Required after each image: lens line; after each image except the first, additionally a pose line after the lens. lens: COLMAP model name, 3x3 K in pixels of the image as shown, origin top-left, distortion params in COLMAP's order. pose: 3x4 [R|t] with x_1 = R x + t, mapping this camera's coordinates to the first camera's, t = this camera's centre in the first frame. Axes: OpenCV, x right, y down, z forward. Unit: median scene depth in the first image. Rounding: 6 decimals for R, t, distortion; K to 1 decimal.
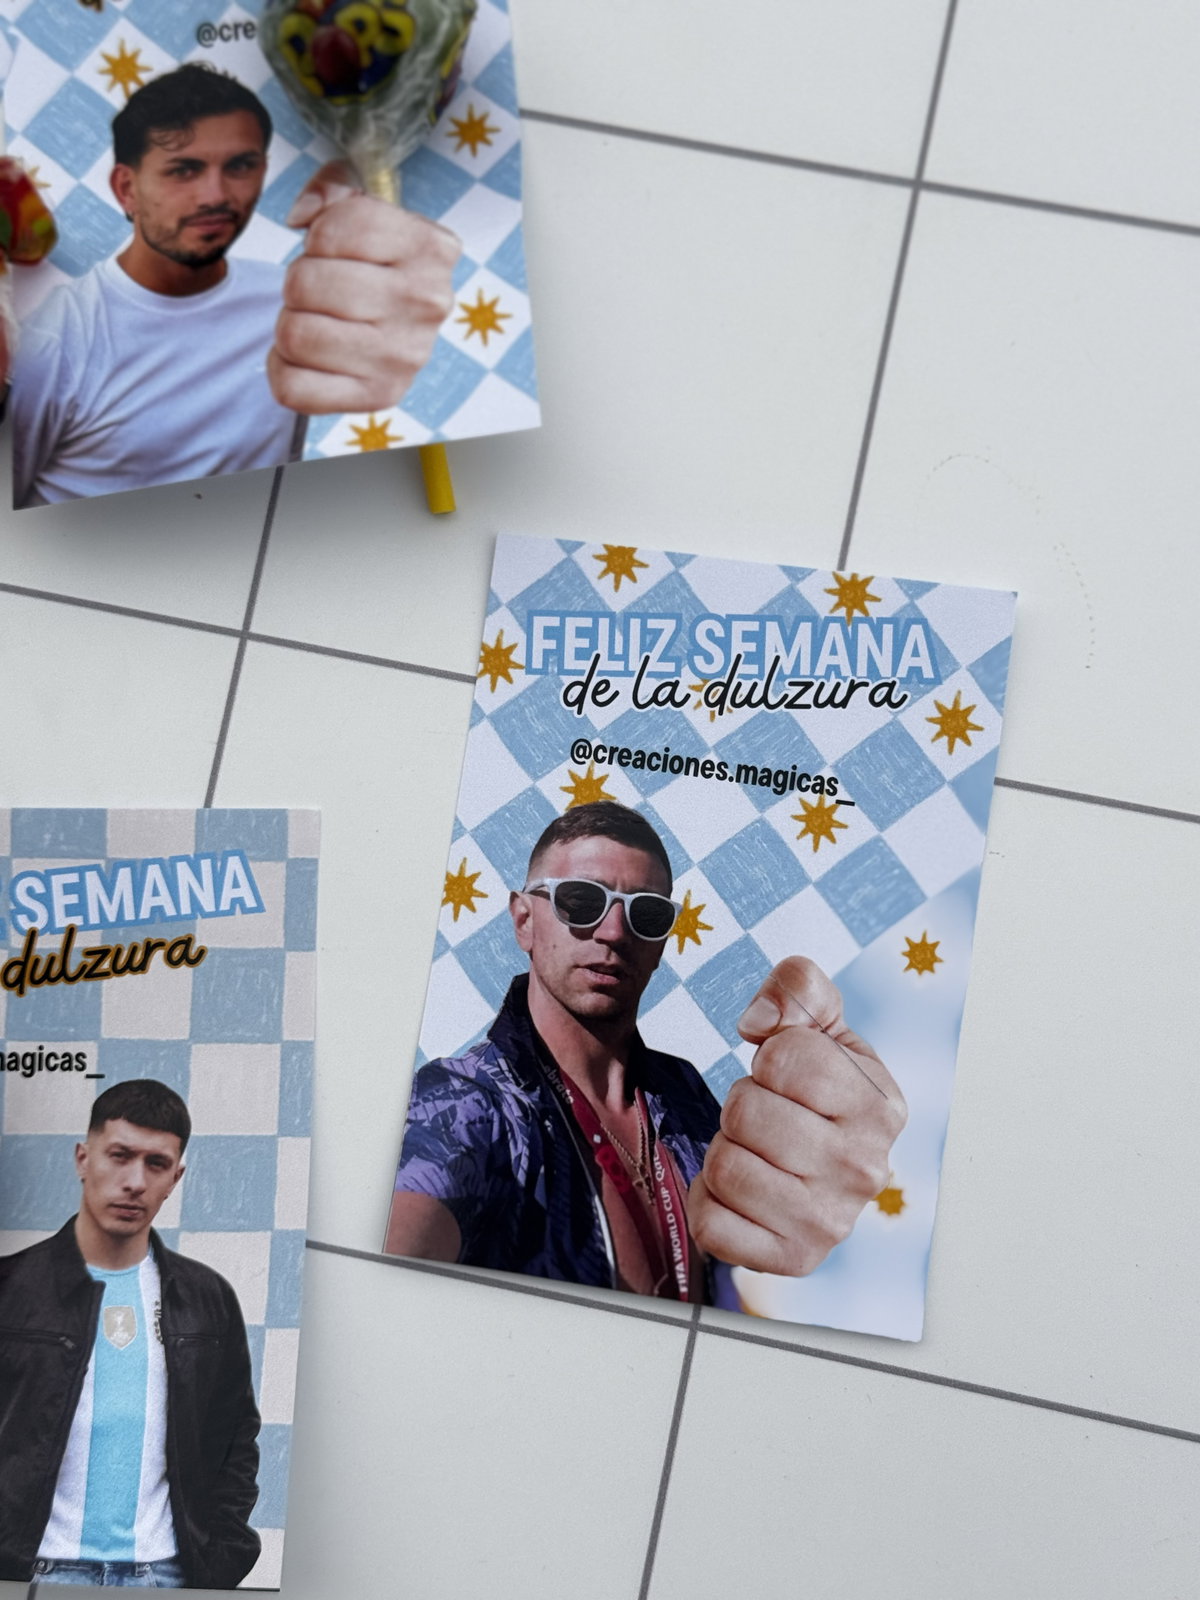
lens RADIAL K [[2346.7, 0, 610.9], [0, 2346.7, 803.7], [0, 0, 1]] dist [0.124441, 0.000000]
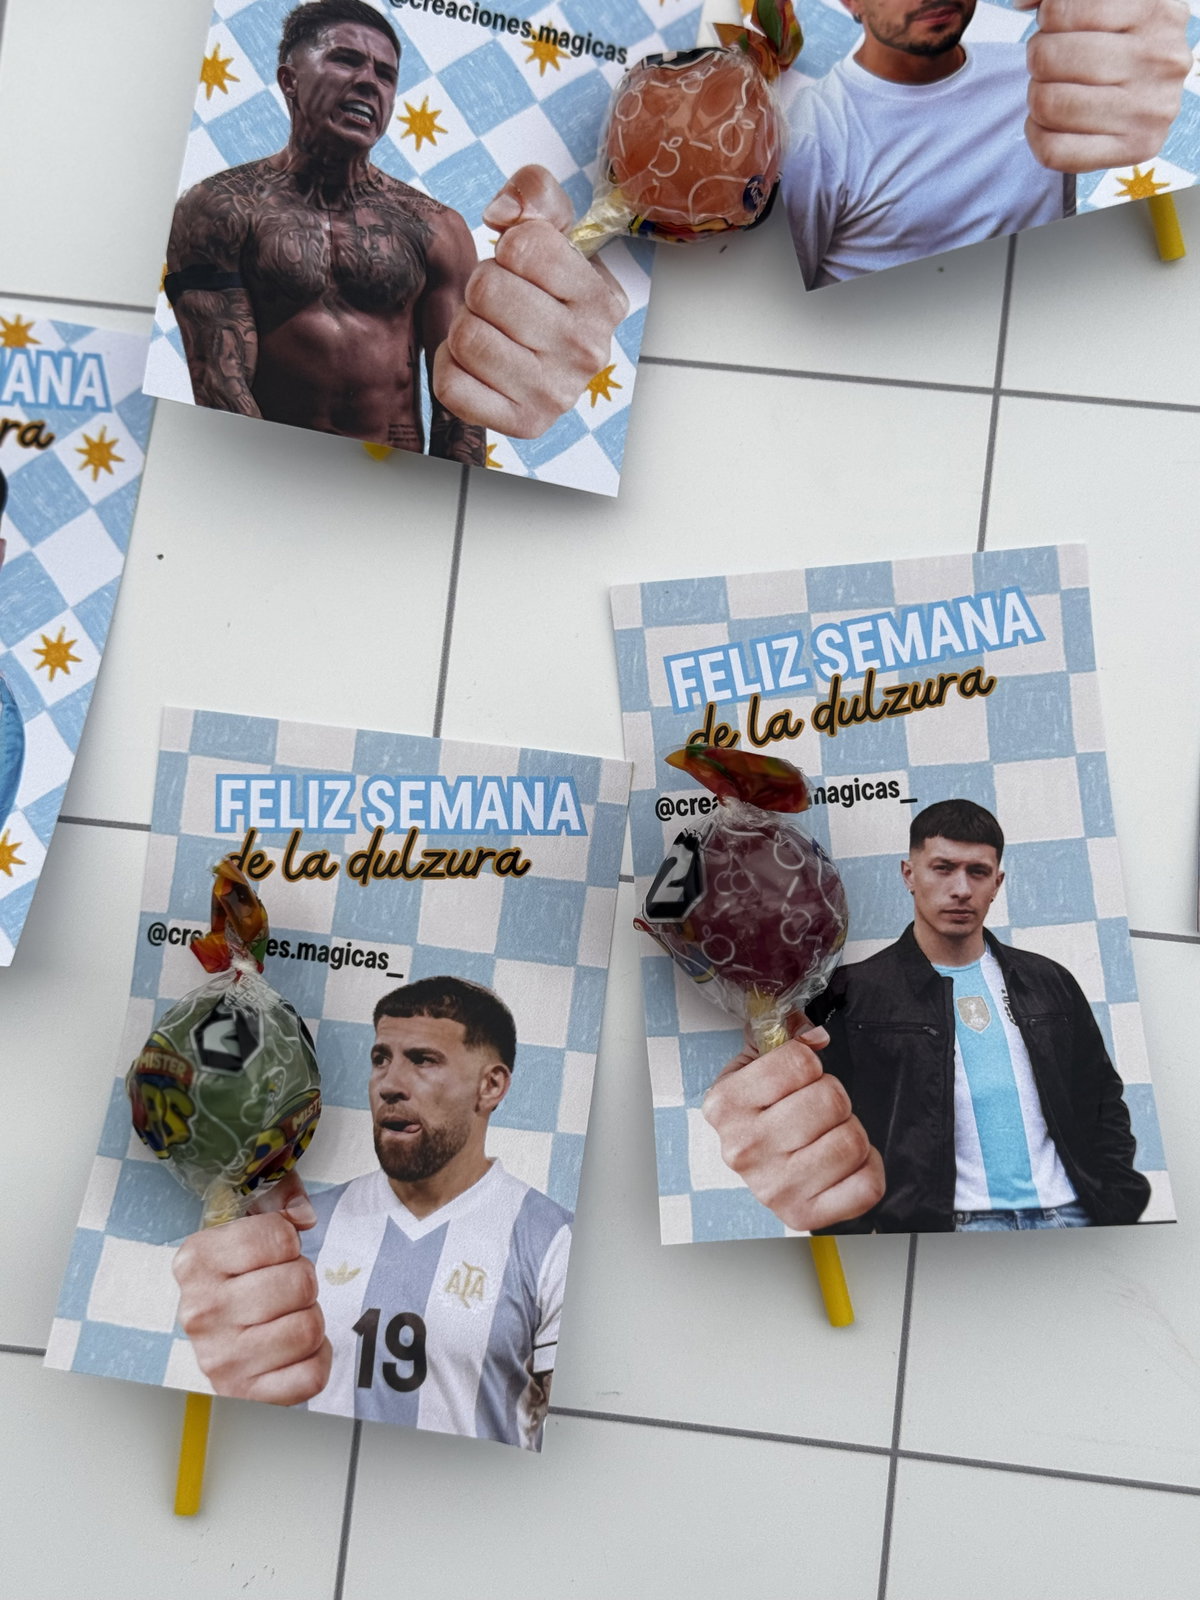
lens RADIAL K [[2346.7, 0, 608.8], [0, 2346.7, 794.4], [0, 0, 1]] dist [0.124441, 0.000000]
pose [[0.995799, -0.091551, 0.001476, -0.361239], [0.091502, 0.995595, 0.020463, 0.077186], [-0.003343, -0.020242, 0.999790, -0.102627]]
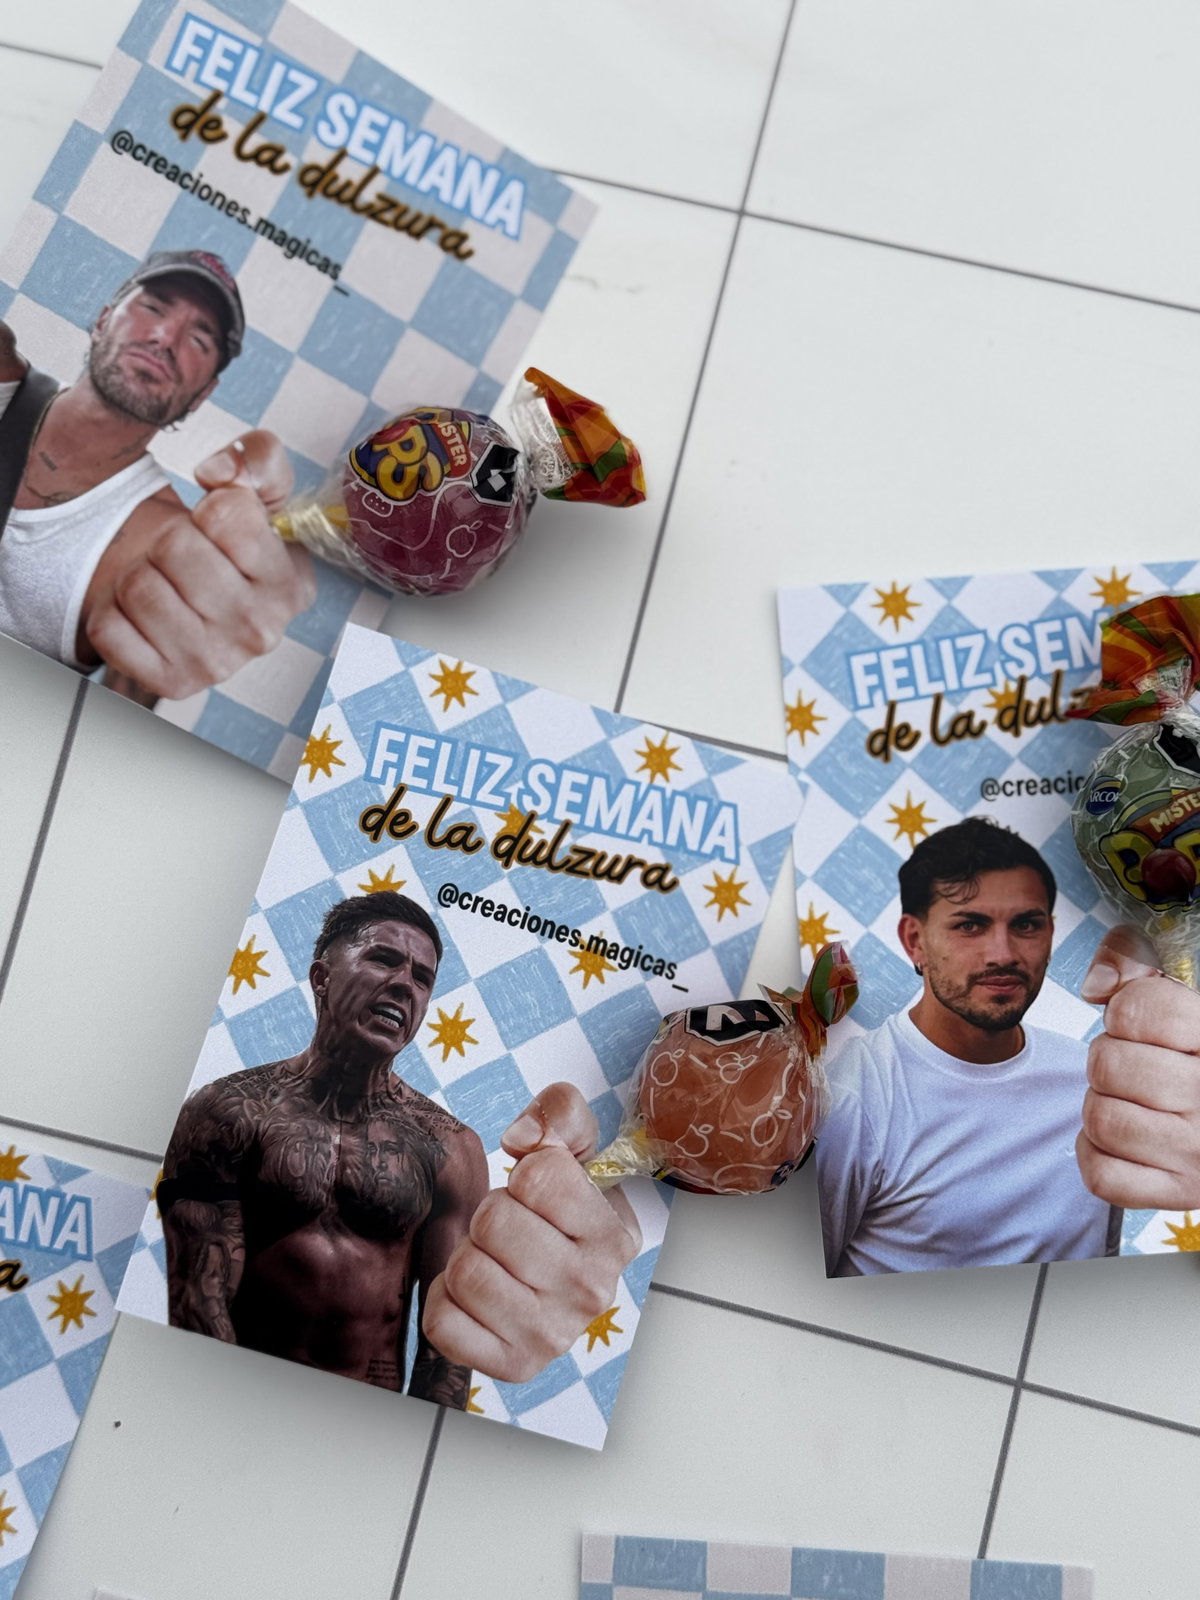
lens RADIAL K [[2346.7, 0, 617.7], [0, 2346.7, 800.4], [0, 0, 1]] dist [0.124441, 0.000000]
pose [[0.998802, 0.042474, -0.024319, -0.322715], [-0.042691, 0.999053, -0.008451, -0.316420], [0.023937, 0.009479, 0.999669, -0.042898]]
